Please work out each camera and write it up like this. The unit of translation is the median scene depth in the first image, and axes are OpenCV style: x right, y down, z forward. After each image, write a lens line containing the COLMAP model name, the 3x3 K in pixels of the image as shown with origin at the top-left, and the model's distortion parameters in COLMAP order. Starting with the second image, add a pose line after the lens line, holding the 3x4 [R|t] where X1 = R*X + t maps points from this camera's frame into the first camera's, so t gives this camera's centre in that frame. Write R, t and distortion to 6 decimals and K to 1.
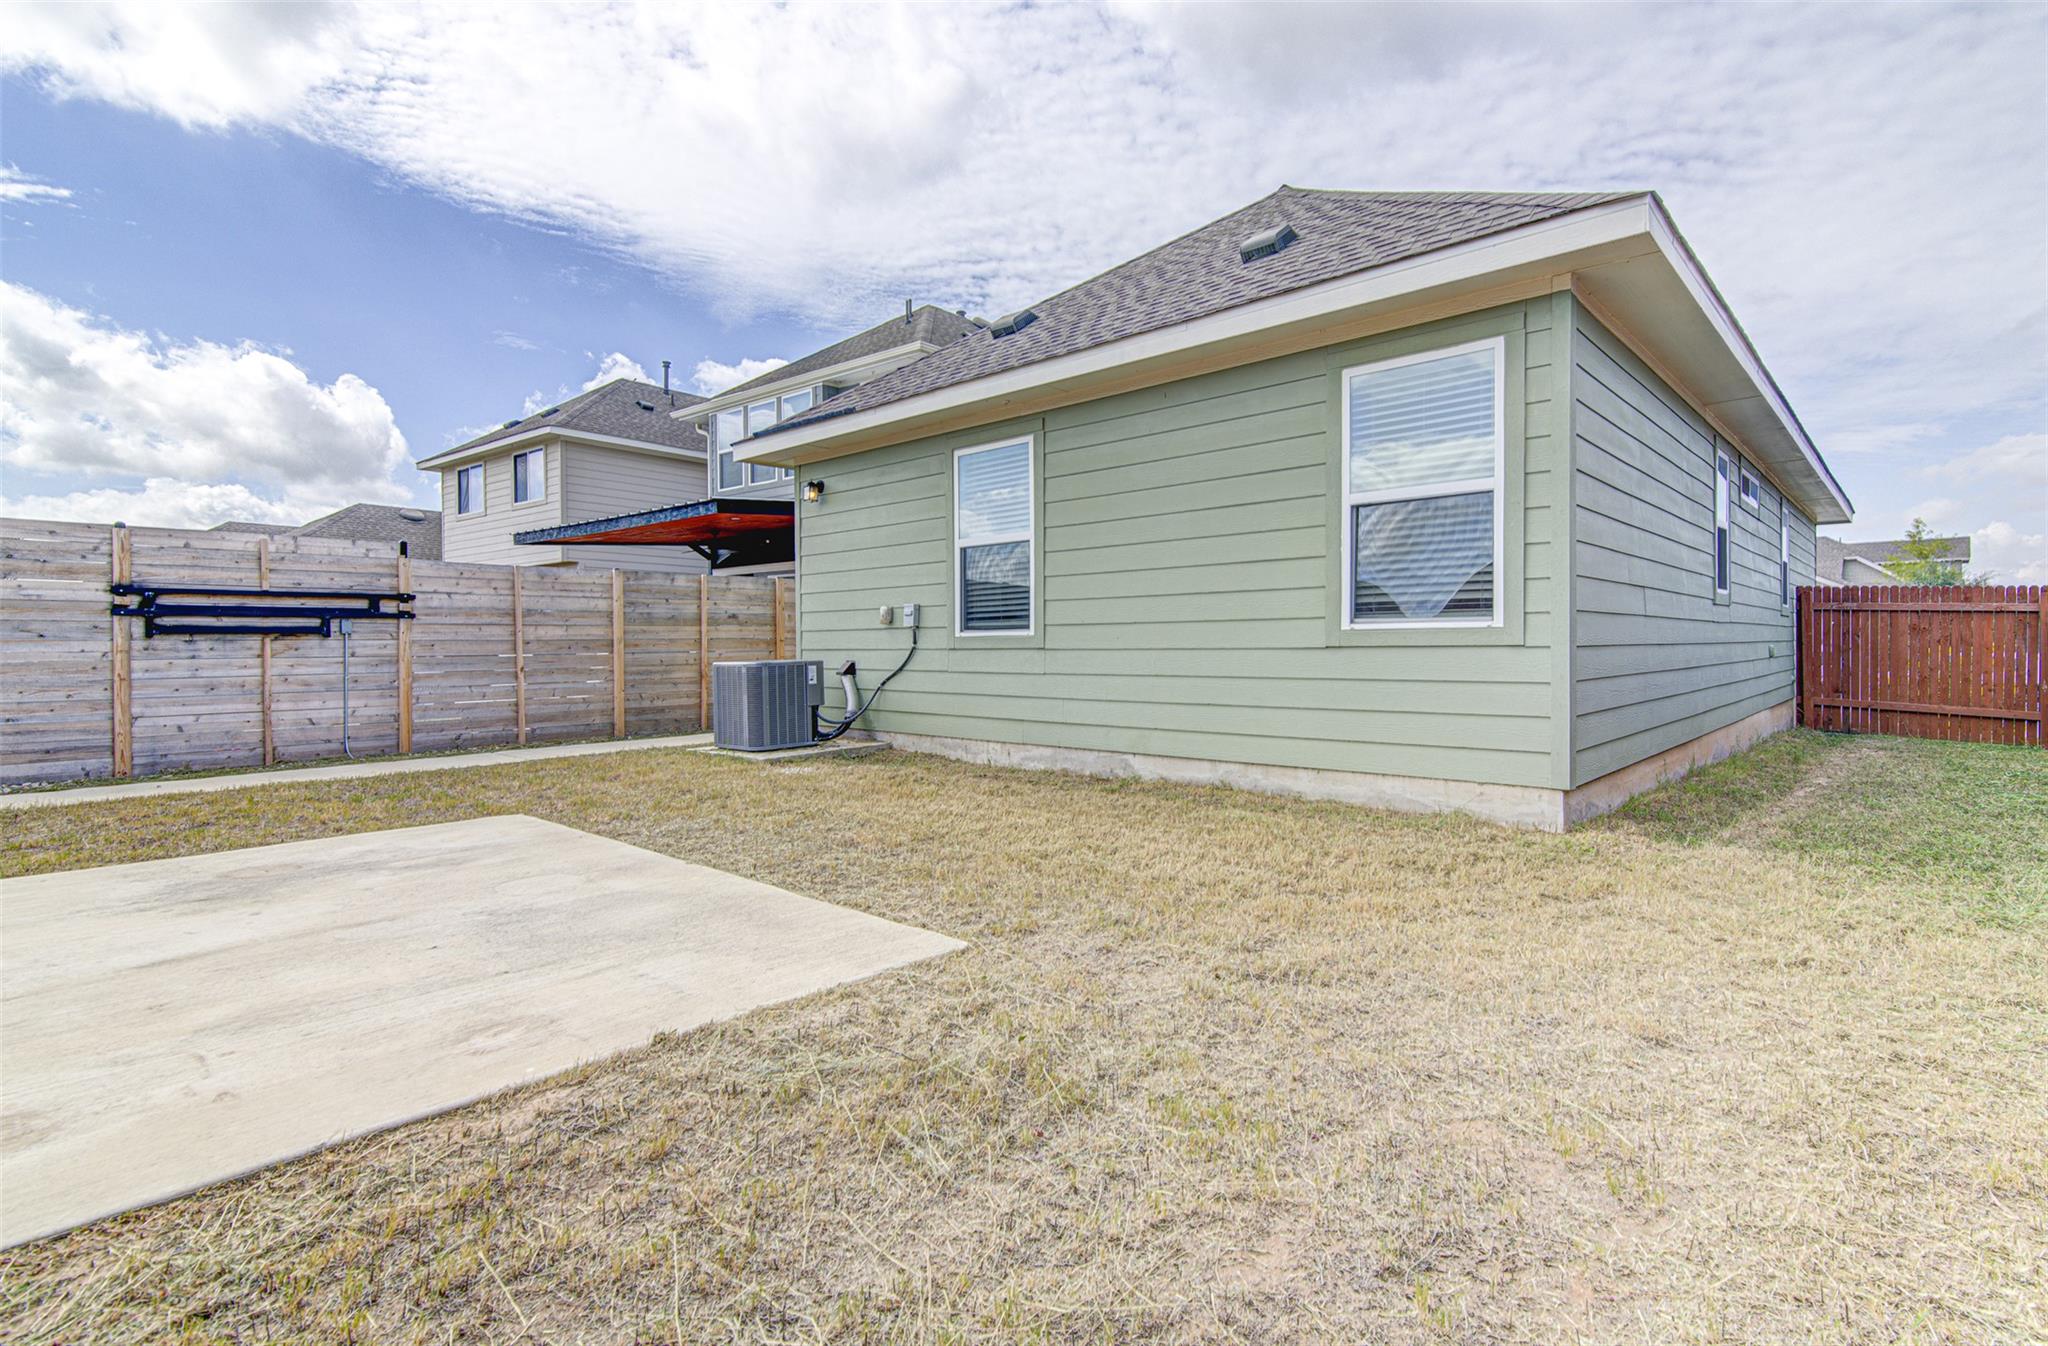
lens RADIAL K [[958.0, 0, 1036.6], [0, 958.0, 652.3], [0, 0, 1]] dist [0.023787, -0.000330]
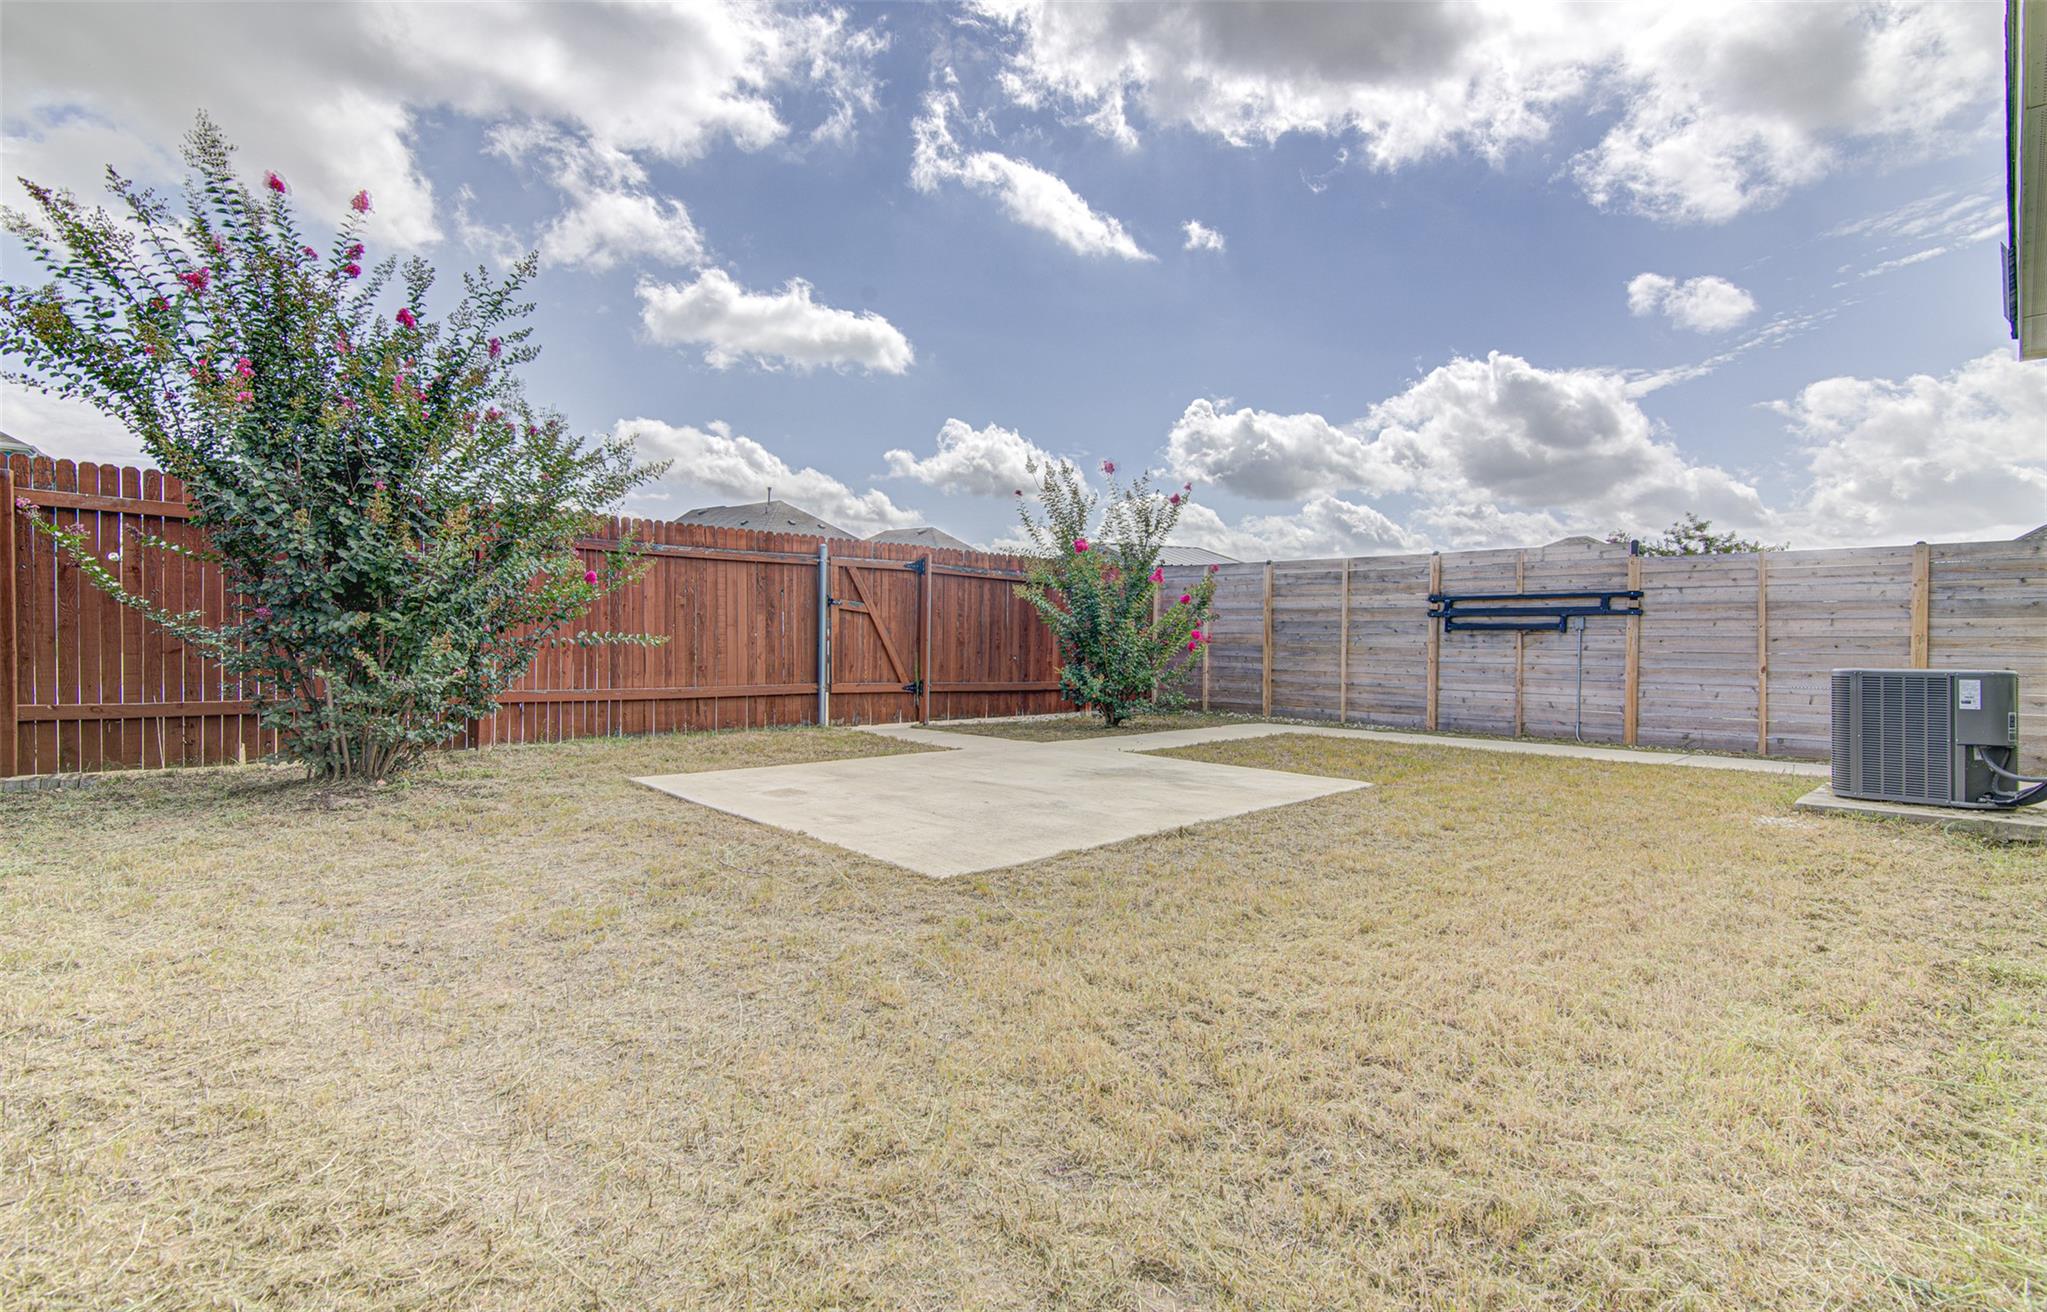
lens RADIAL K [[945.6, 0, 1024.5], [0, 945.6, 647.1], [0, 0, 1]] dist [0.017093, -0.000816]
pose [[-0.072201, 0.017958, -0.997228, 0.430328], [-0.019646, 0.999618, 0.019424, -0.007671], [0.997197, 0.020994, -0.071821, 0.441196]]
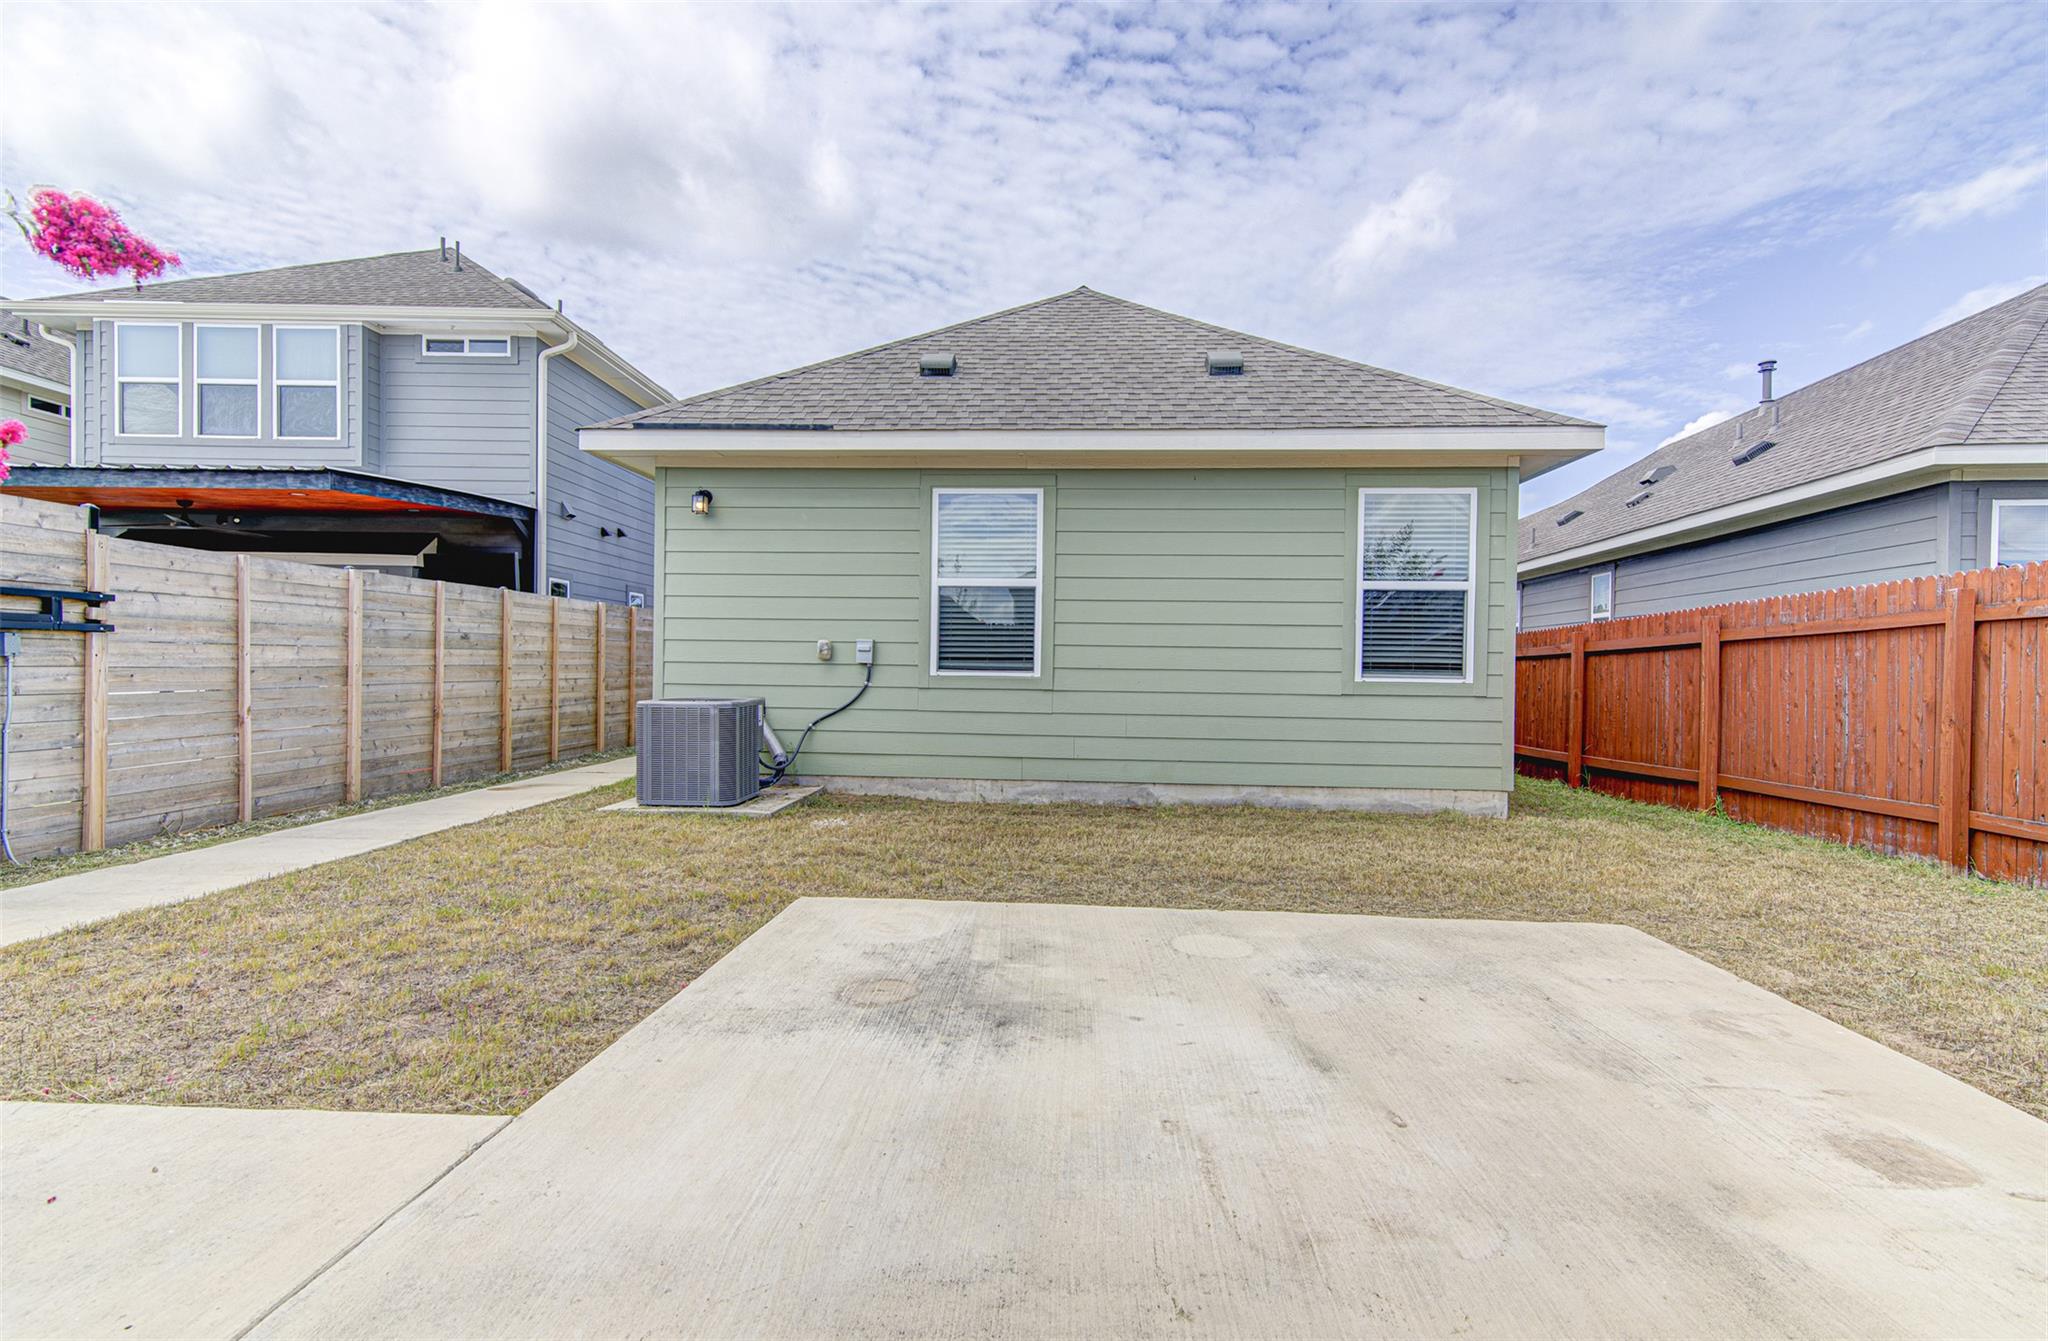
lens RADIAL K [[946.1, 0, 1025.8], [0, 946.1, 675.4], [0, 0, 1]] dist [0.017093, -0.000816]
pose [[0.790700, 0.012740, 0.612072, -0.582010], [-0.014928, 0.999887, -0.001527, -0.015799], [-0.612022, -0.007929, 0.790801, 0.159628]]
